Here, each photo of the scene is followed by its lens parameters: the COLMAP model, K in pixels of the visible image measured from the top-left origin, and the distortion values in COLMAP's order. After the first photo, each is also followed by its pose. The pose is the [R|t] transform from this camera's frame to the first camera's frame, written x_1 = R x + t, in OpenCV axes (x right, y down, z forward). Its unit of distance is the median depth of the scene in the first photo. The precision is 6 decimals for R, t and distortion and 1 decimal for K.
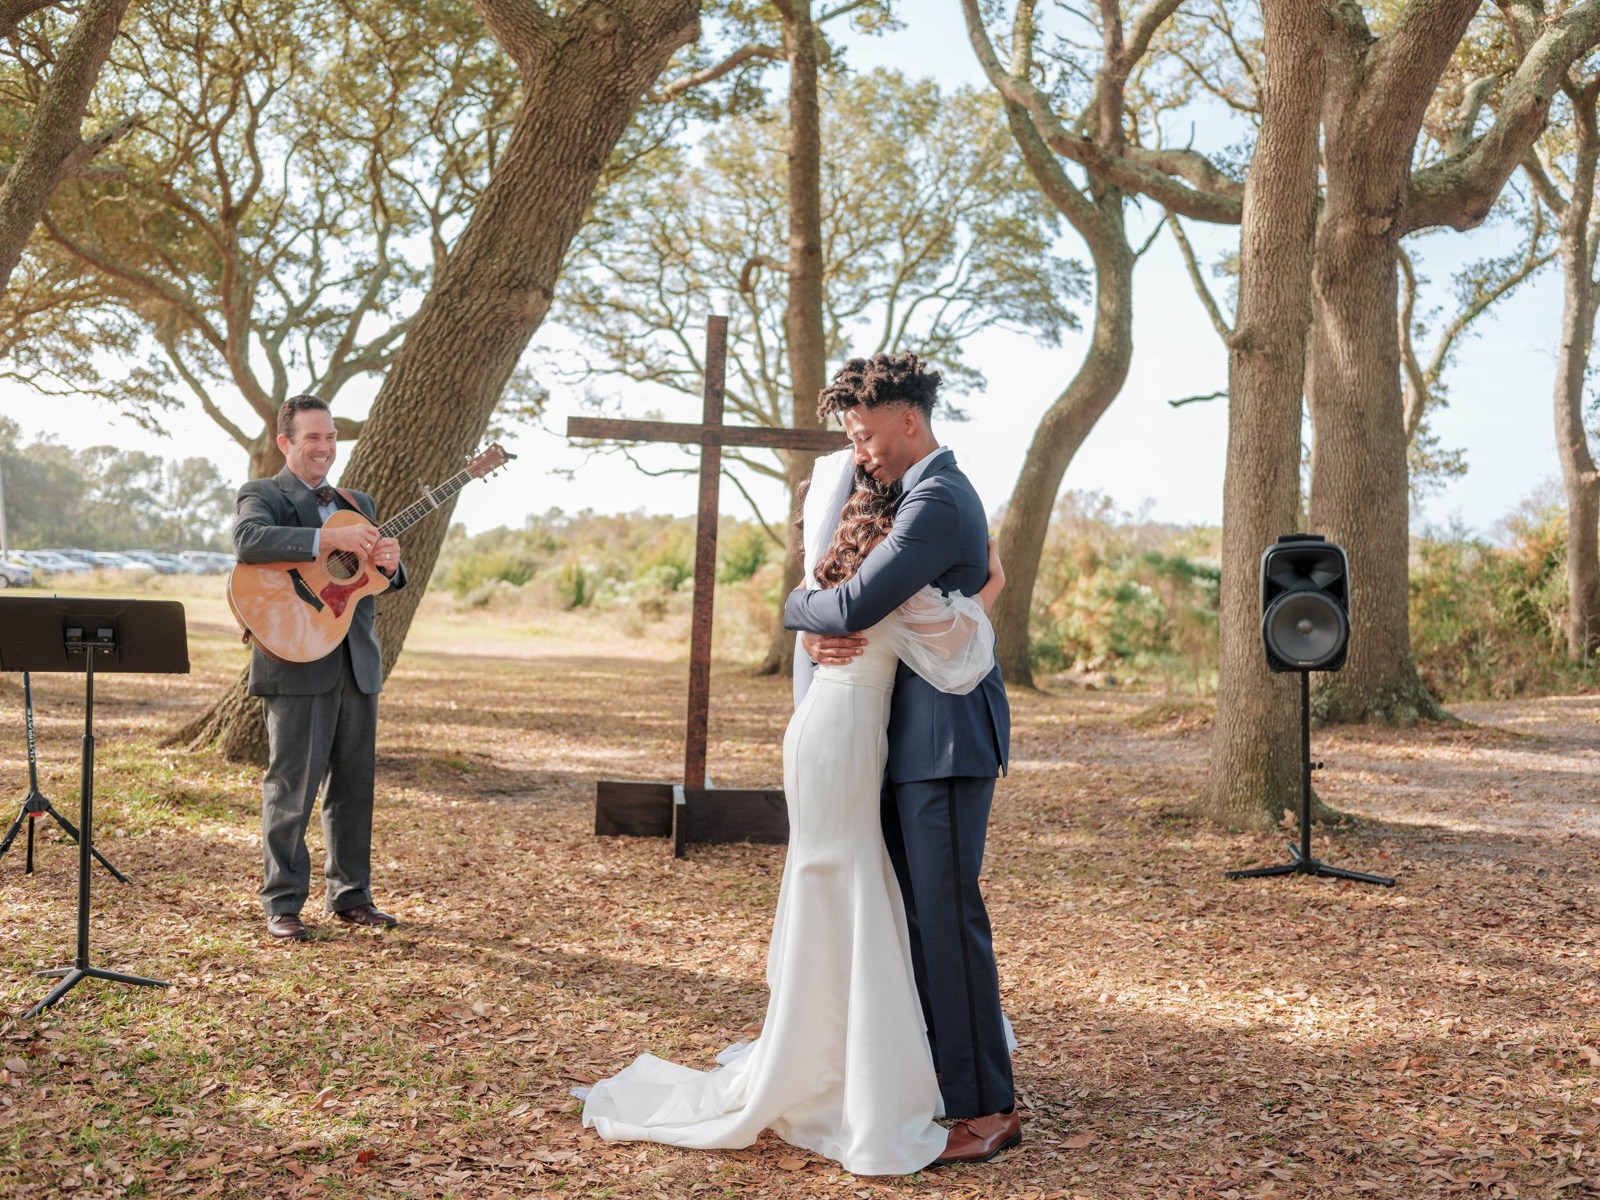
lens RADIAL K [[1810.0, 0, 818.6], [0, 1810.0, 605.8], [0, 0, 1]] dist [-0.000078, 0.000000]
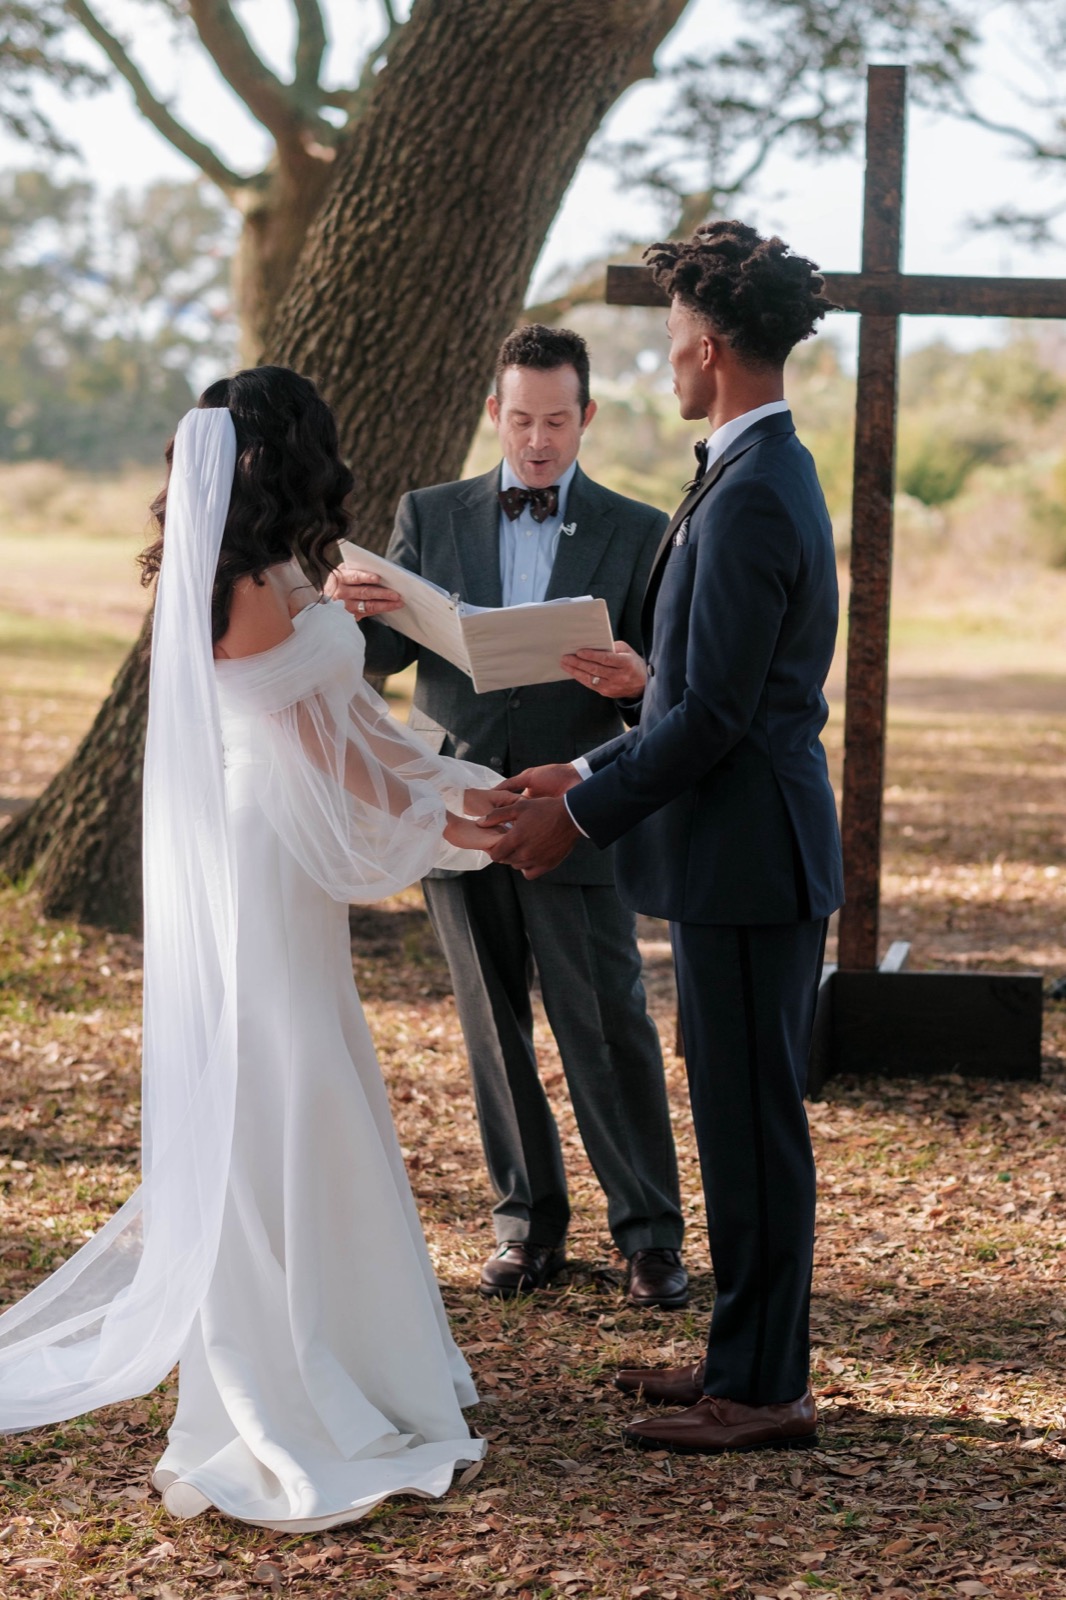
lens RADIAL K [[4914.8, 0, 660.6], [0, 4914.8, 715.9], [0, 0, 1]] dist [0.077308, 0.000000]
pose [[0.972027, -0.001922, -0.234862, 0.043033], [0.010176, 0.999372, 0.033936, -0.004377], [0.234649, -0.035377, 0.971436, -0.080371]]
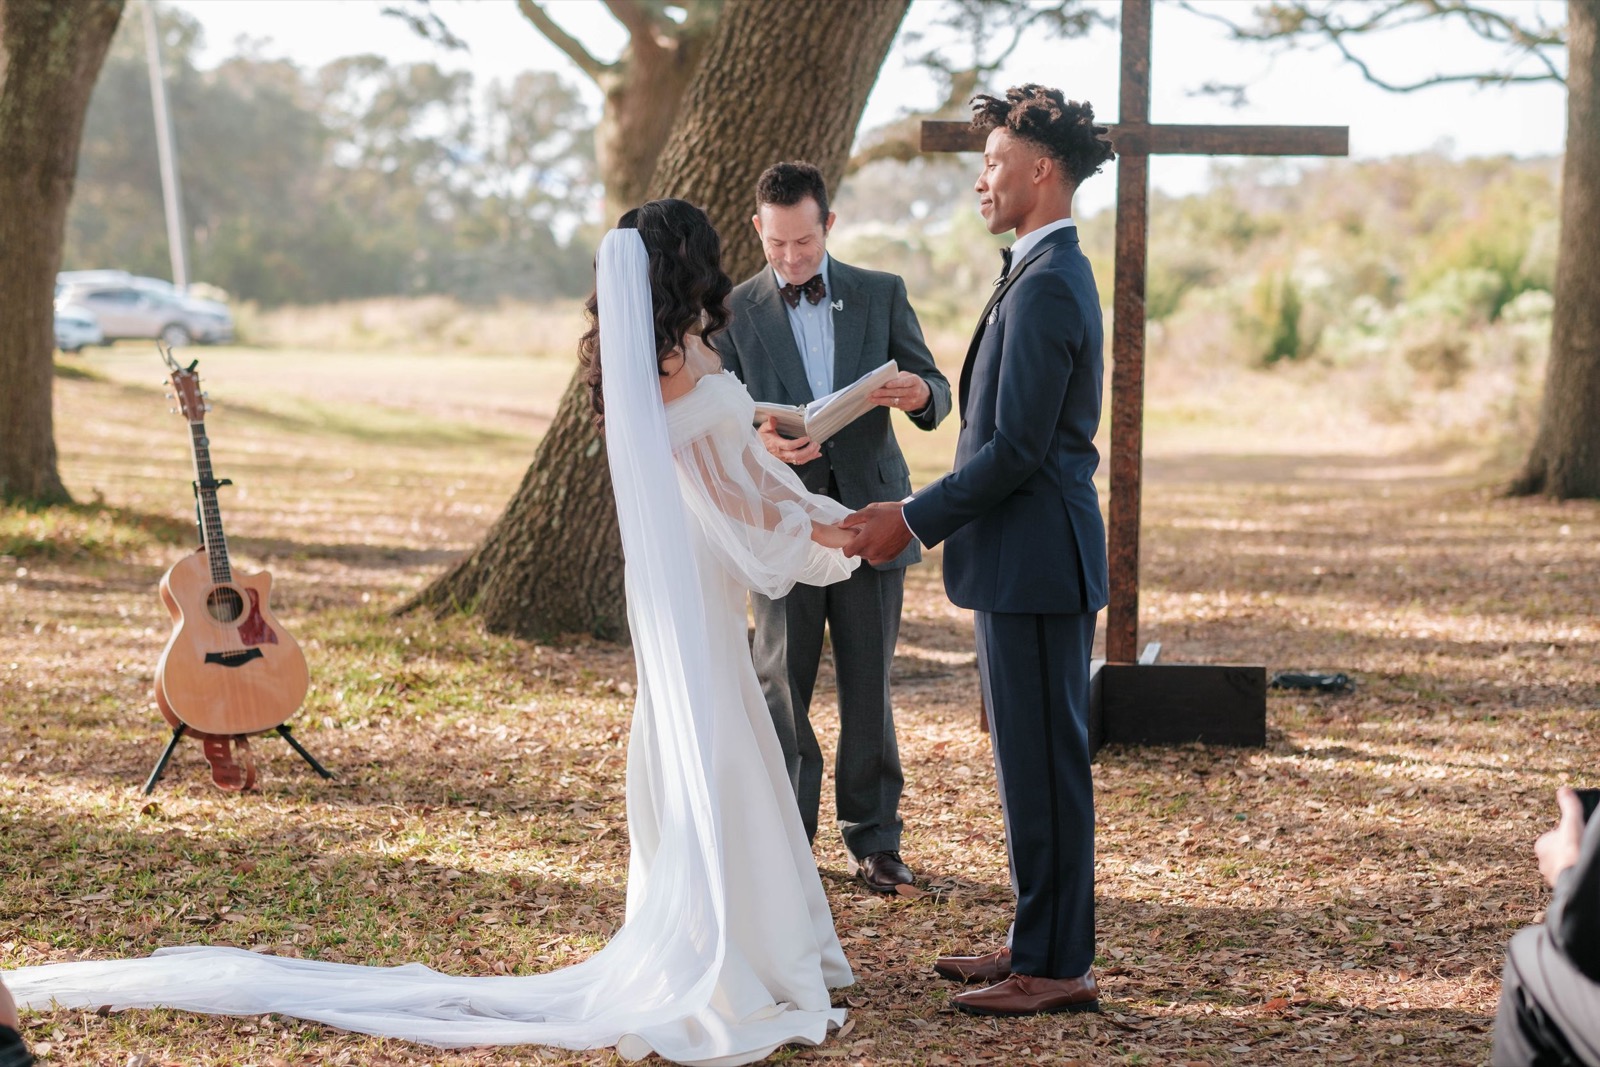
lens RADIAL K [[3969.0, 0, 785.3], [0, 3969.0, 525.4], [0, 0, 1]] dist [0.062708, 0.000000]
pose [[0.962668, -0.011751, -0.270430, 0.043476], [0.023530, 0.998908, 0.040355, -0.002749], [0.269661, -0.045212, 0.961893, -0.093955]]
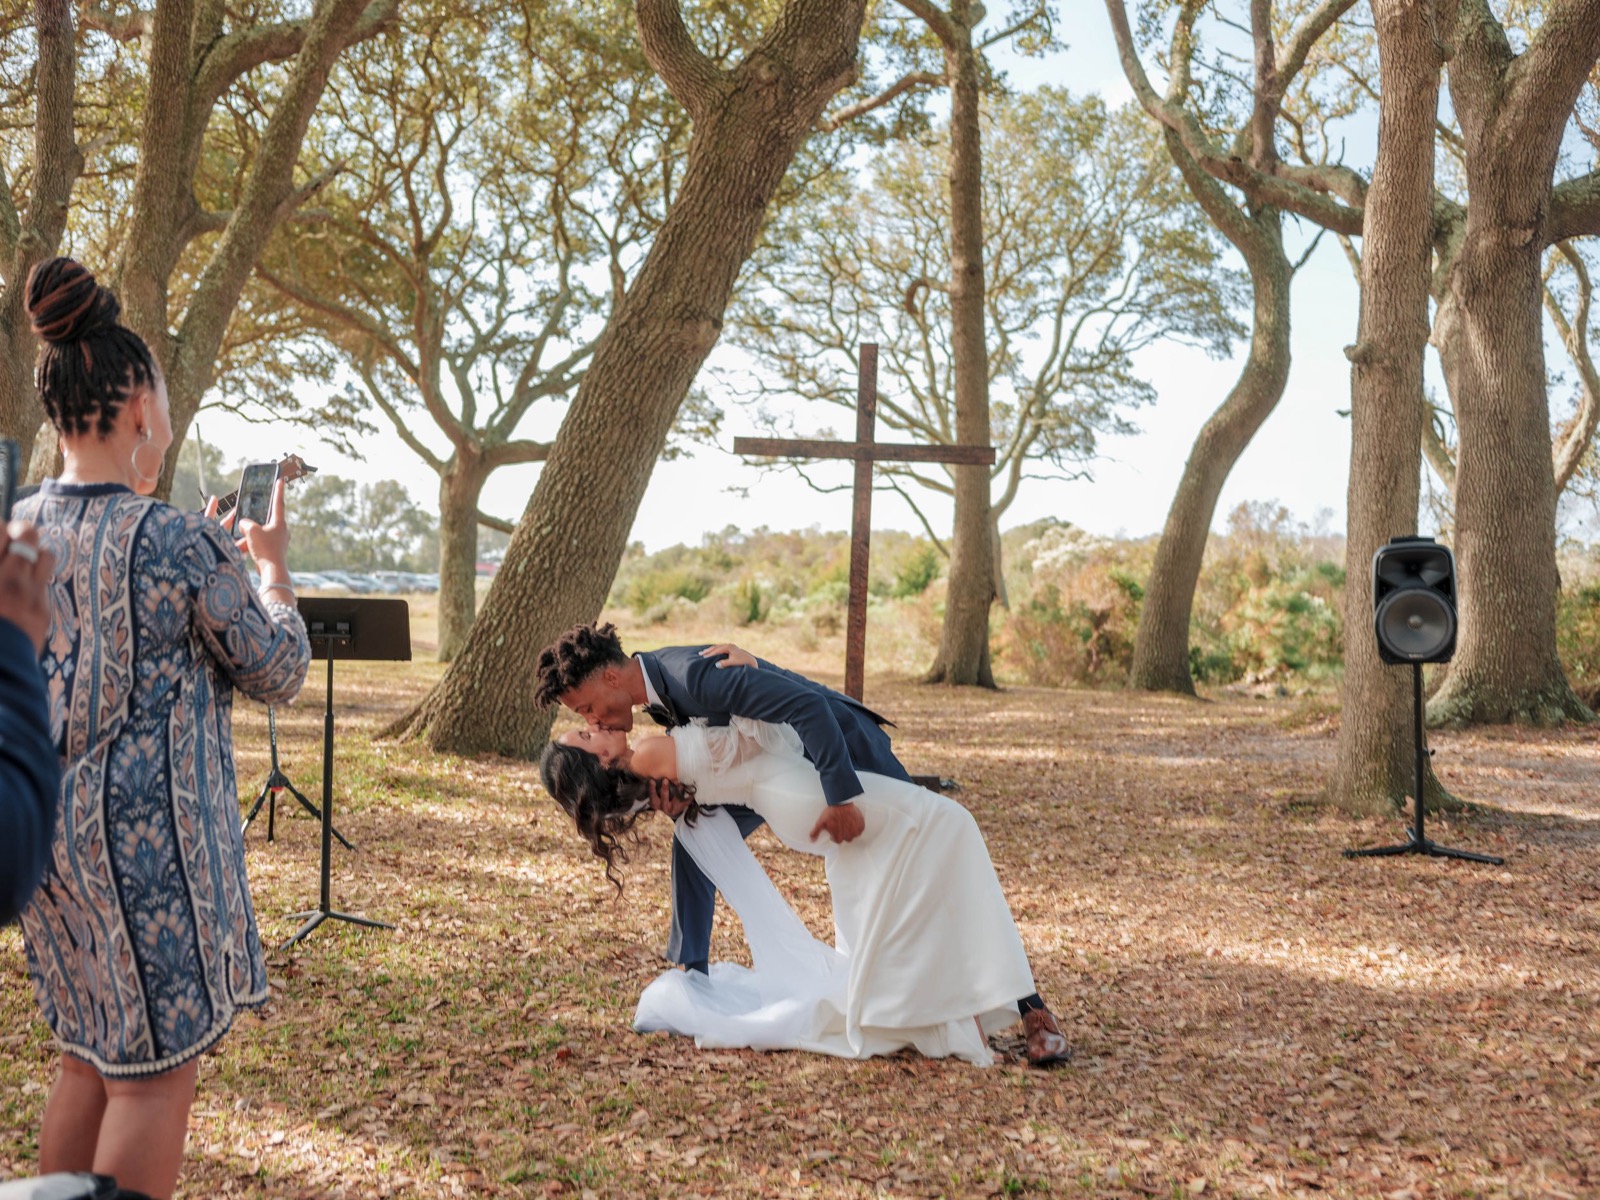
lens RADIAL K [[1810.0, 0, 814.2], [0, 1810.0, 612.2], [0, 0, 1]] dist [-0.000078, 0.000000]
pose [[0.995073, -0.005881, -0.098966, 0.003823], [0.005355, 0.999970, -0.005576, 0.001829], [0.098996, 0.005019, 0.995075, -0.019215]]
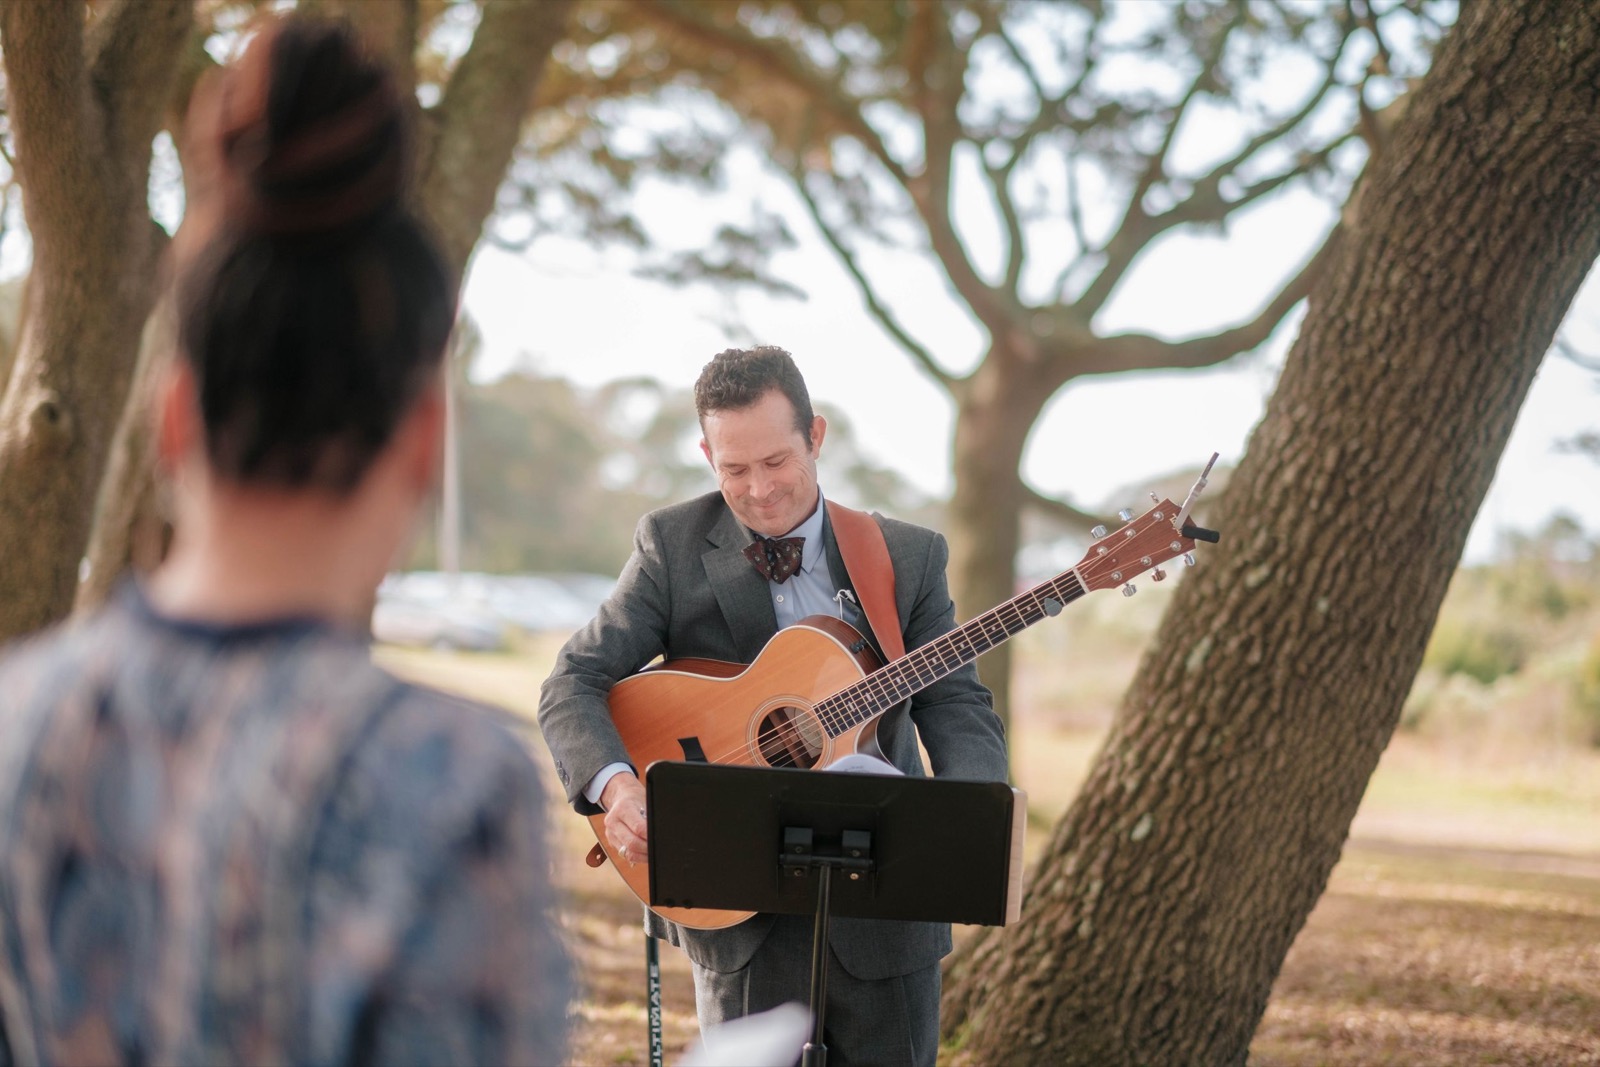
lens RADIAL K [[3969.0, 0, 795.1], [0, 3969.0, 541.9], [0, 0, 1]] dist [0.062708, 0.000000]
pose [[0.944832, 0.021736, -0.326833, -0.007418], [-0.036868, 0.998512, -0.040173, -0.002980], [0.325474, 0.050006, 0.944228, -0.005192]]
